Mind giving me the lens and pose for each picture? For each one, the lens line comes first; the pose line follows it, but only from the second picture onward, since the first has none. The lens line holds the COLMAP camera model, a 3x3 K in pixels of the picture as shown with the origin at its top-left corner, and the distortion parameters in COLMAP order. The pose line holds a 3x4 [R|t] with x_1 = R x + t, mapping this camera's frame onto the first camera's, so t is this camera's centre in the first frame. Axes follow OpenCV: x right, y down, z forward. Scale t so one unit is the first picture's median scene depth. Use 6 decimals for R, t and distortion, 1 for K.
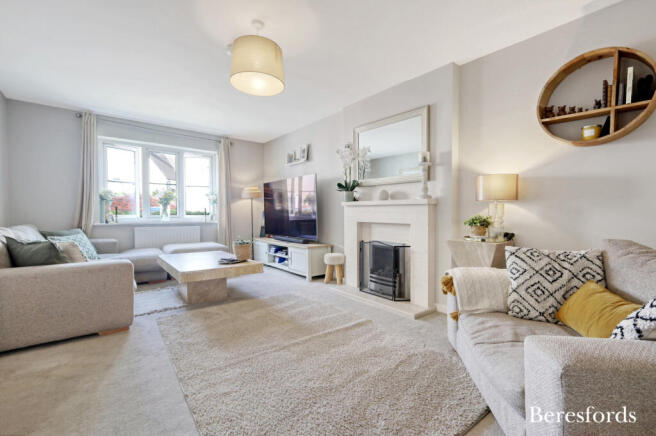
lens RADIAL K [[291.0, 0, 329.5], [0, 291.0, 218.0], [0, 0, 1]] dist [0.004498, 0.000186]
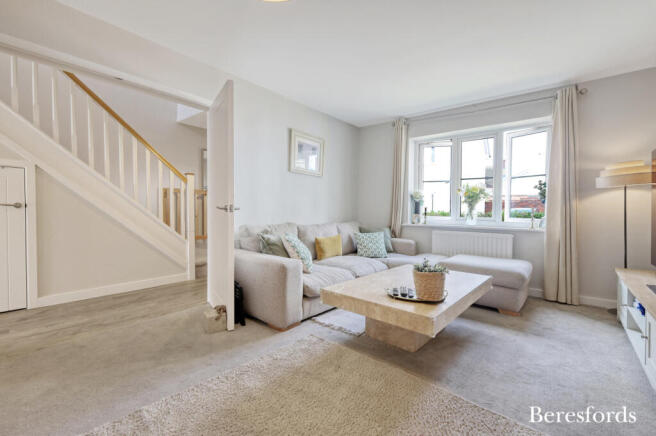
lens RADIAL K [[291.0, 0, 329.6], [0, 291.0, 215.6], [0, 0, 1]] dist [0.004498, 0.000186]
pose [[0.190887, 0.011693, -0.981542, 0.141648], [-0.032196, 0.999466, 0.005645, -0.006471], [0.981084, 0.030524, 0.191162, 0.478761]]
